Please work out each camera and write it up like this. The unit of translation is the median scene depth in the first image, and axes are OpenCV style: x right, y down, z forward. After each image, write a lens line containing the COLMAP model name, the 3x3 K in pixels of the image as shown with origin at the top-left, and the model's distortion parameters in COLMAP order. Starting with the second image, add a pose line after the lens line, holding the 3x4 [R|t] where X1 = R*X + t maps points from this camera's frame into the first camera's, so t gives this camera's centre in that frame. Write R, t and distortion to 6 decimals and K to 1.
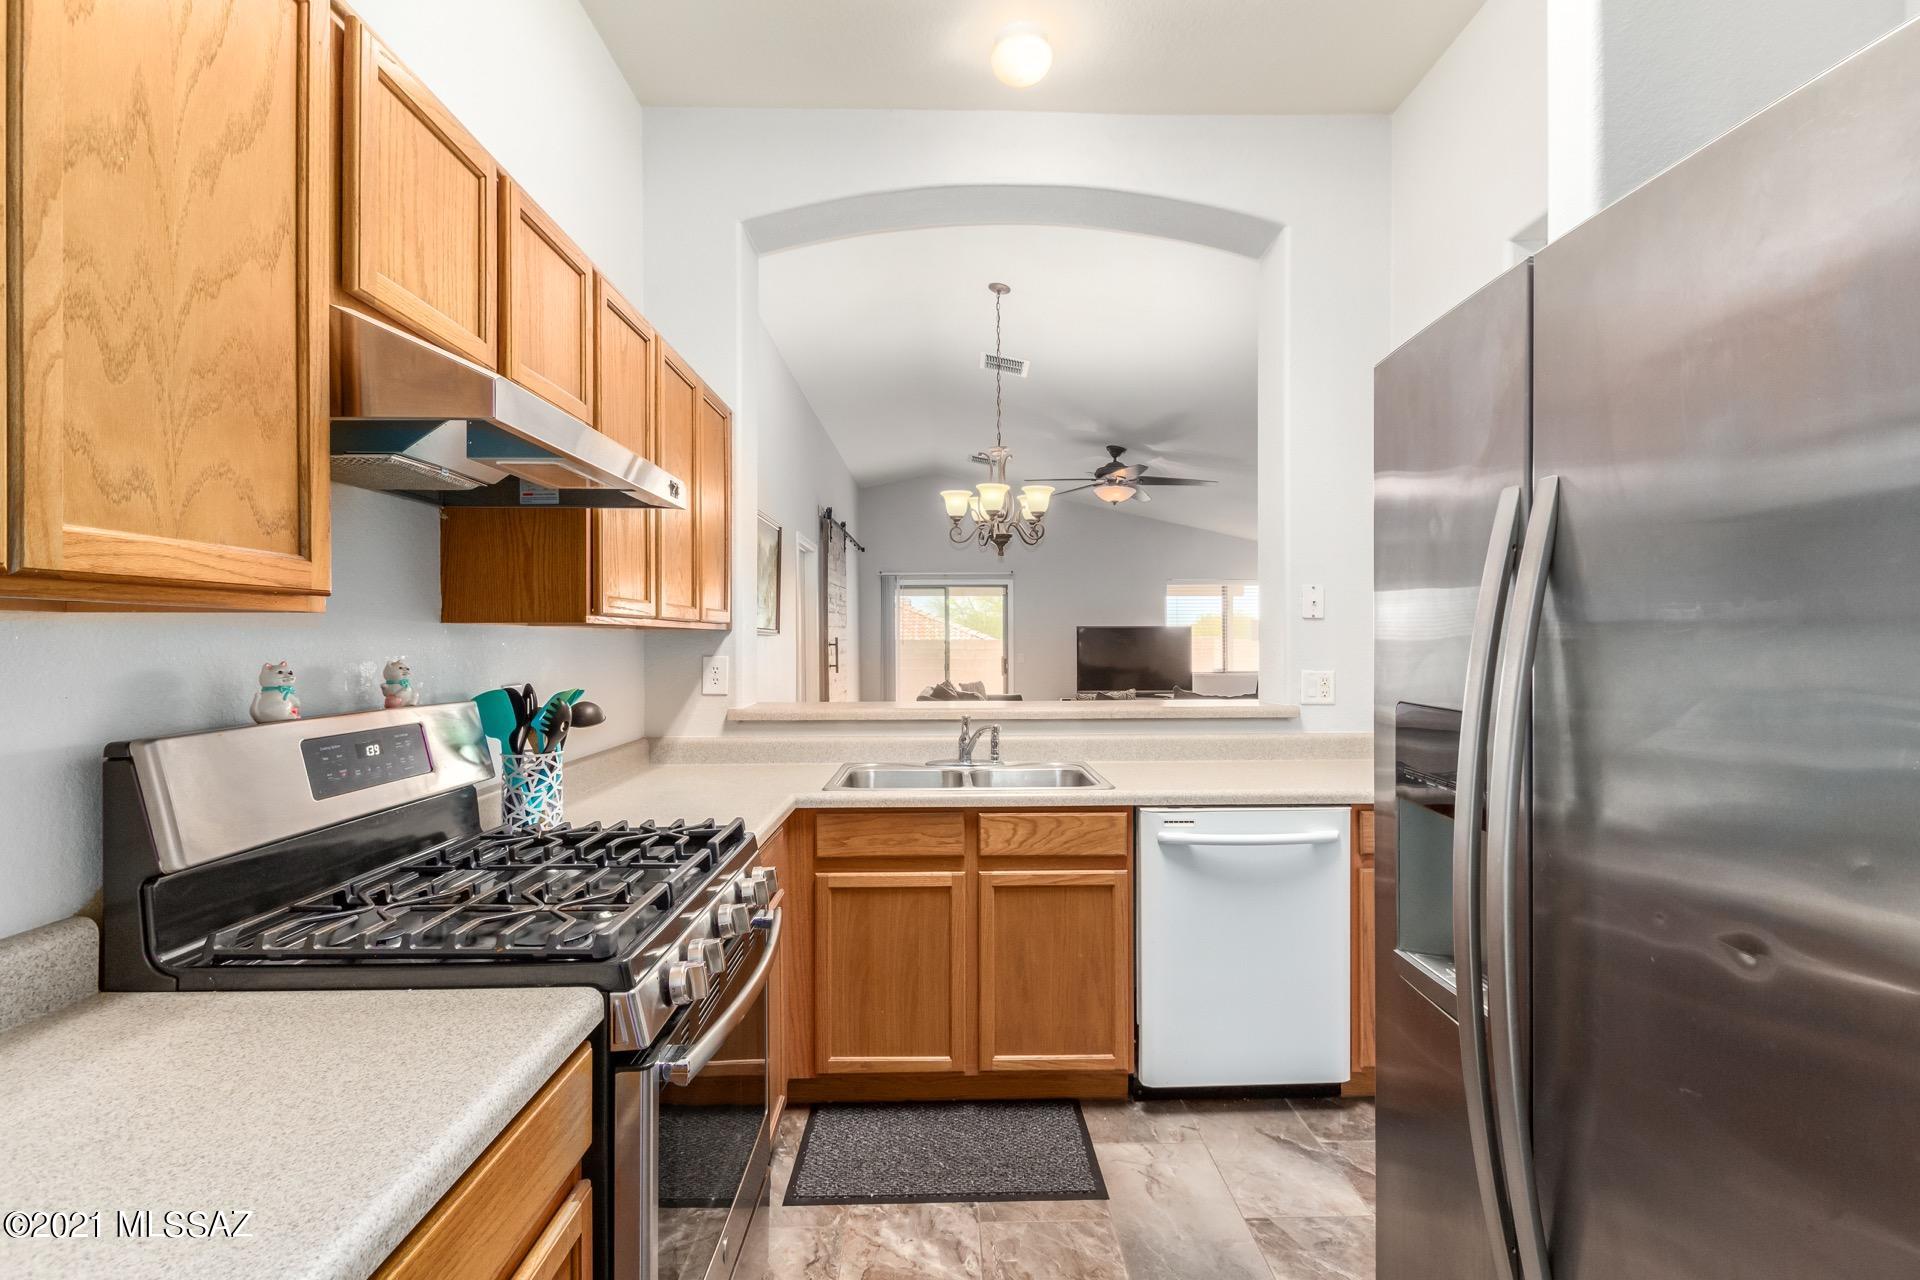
lens RADIAL K [[901.1, 0, 960.0], [0, 901.1, 640.0], [0, 0, 1]] dist [-0.000882, -0.000241]
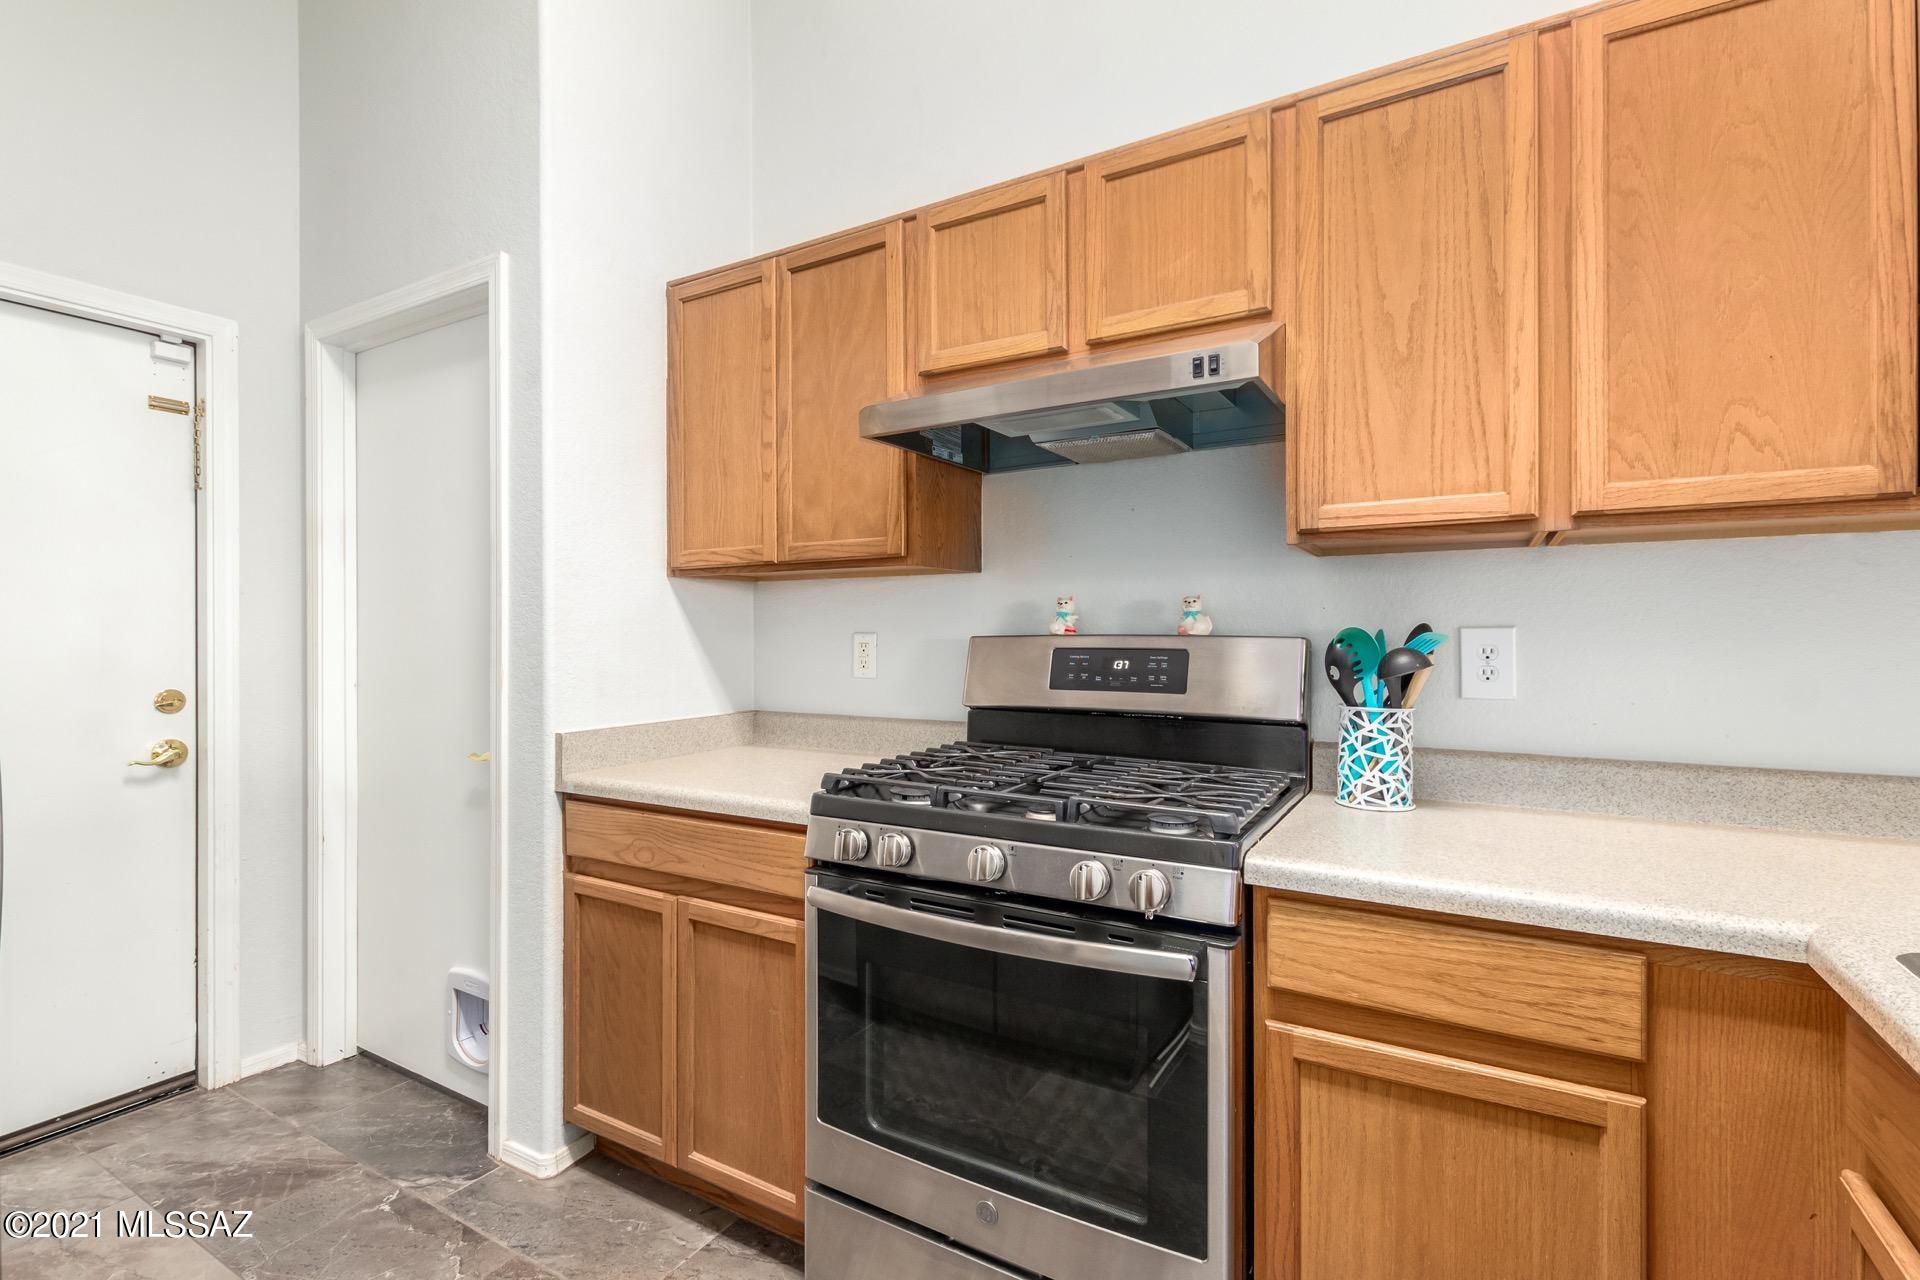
lens RADIAL K [[877.1, 0, 960.0], [0, 877.1, 631.2], [0, 0, 1]] dist [0.000604, -0.000574]
pose [[-0.530319, 0.003455, -0.847791, 0.253886], [0.004848, 0.999988, 0.001042, 0.035528], [0.847785, -0.003558, -0.530329, 0.714408]]
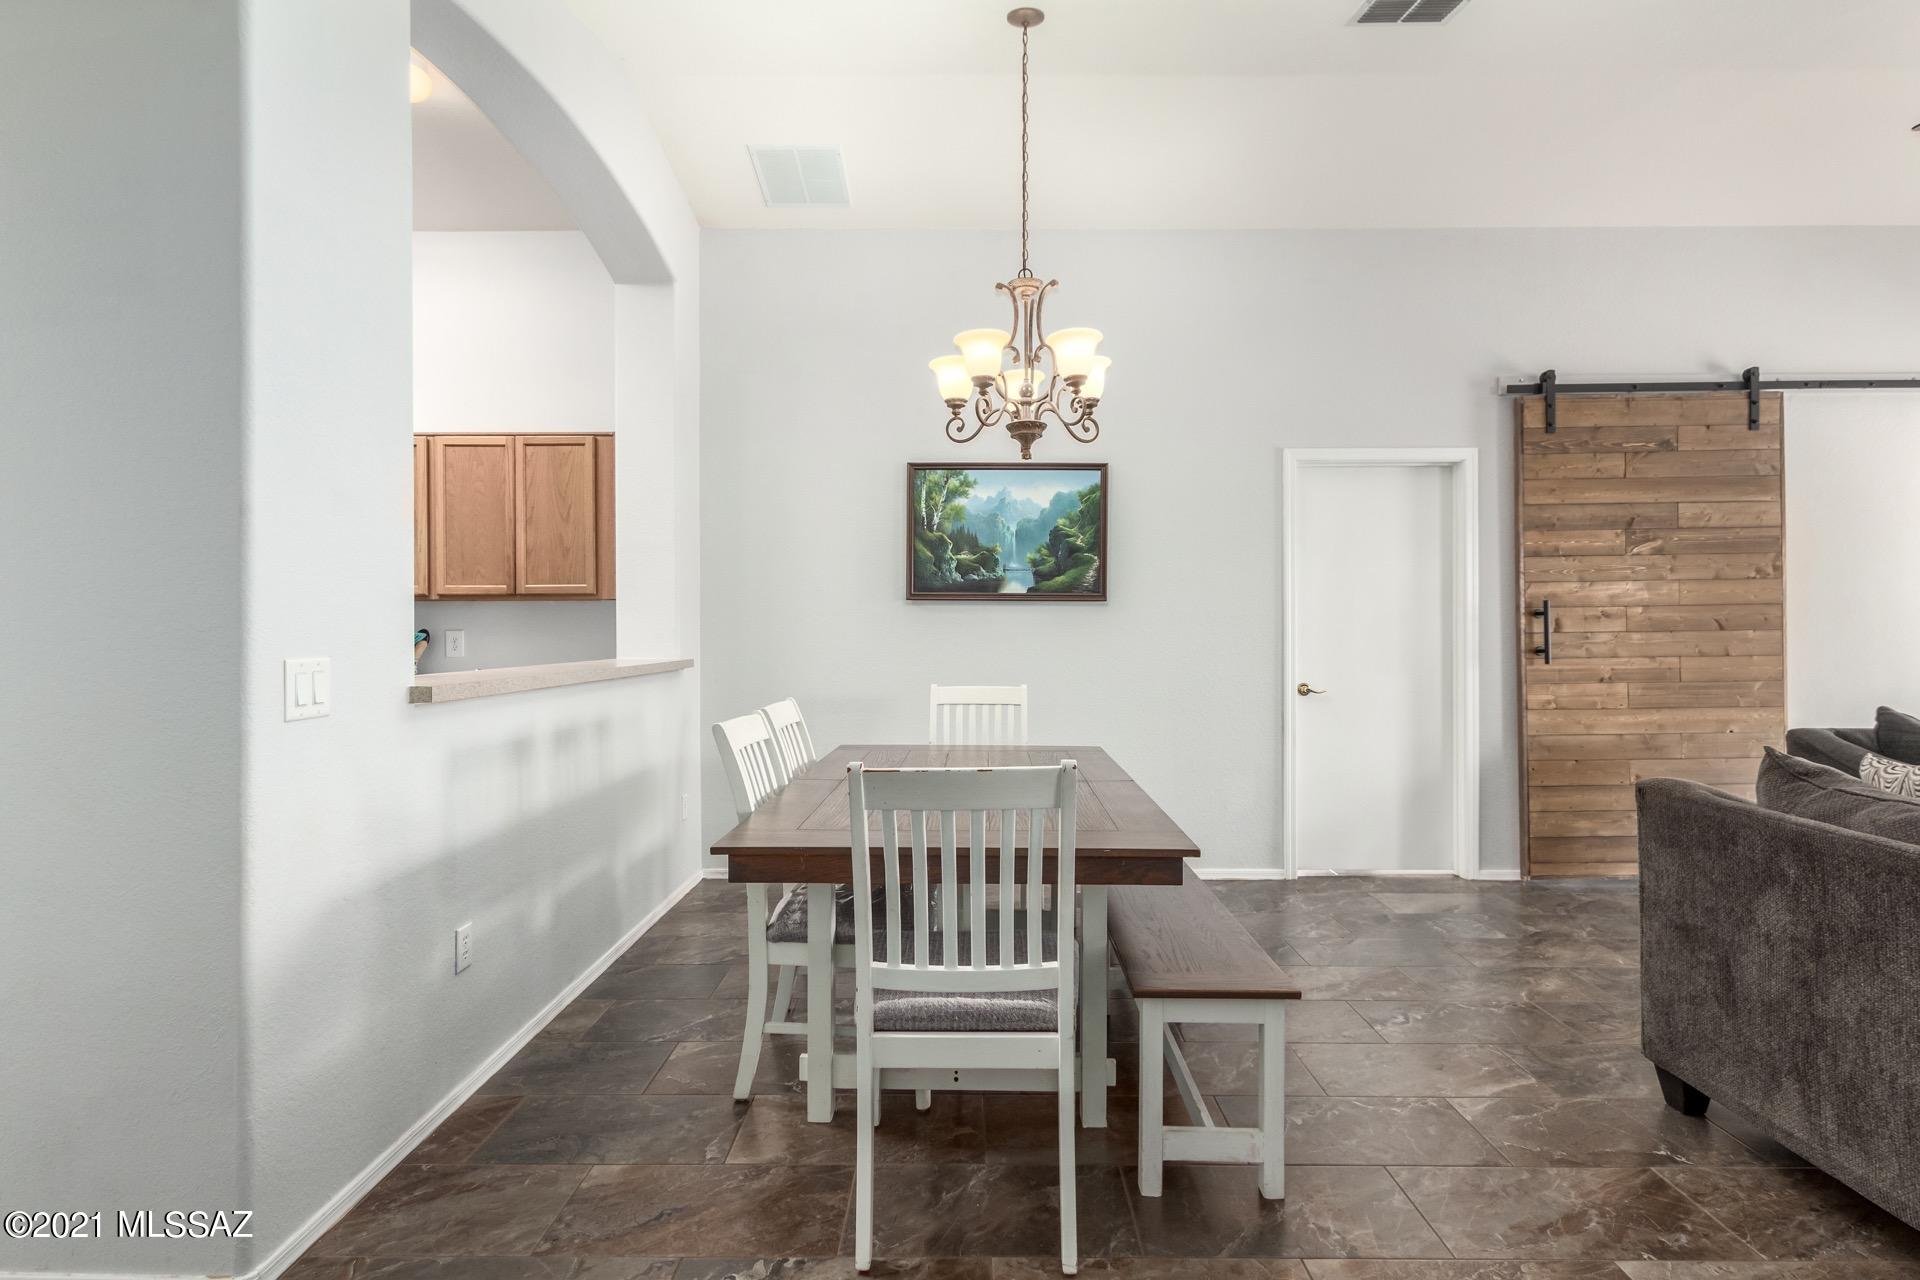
lens RADIAL K [[877.1, 0, 960.0], [0, 877.1, 631.2], [0, 0, 1]] dist [0.000604, -0.000574]
pose [[-0.041274, 0.010086, -0.999097, 1.002354], [0.002293, 0.999947, 0.010000, 0.024617], [0.999145, -0.001878, -0.041295, 1.558868]]
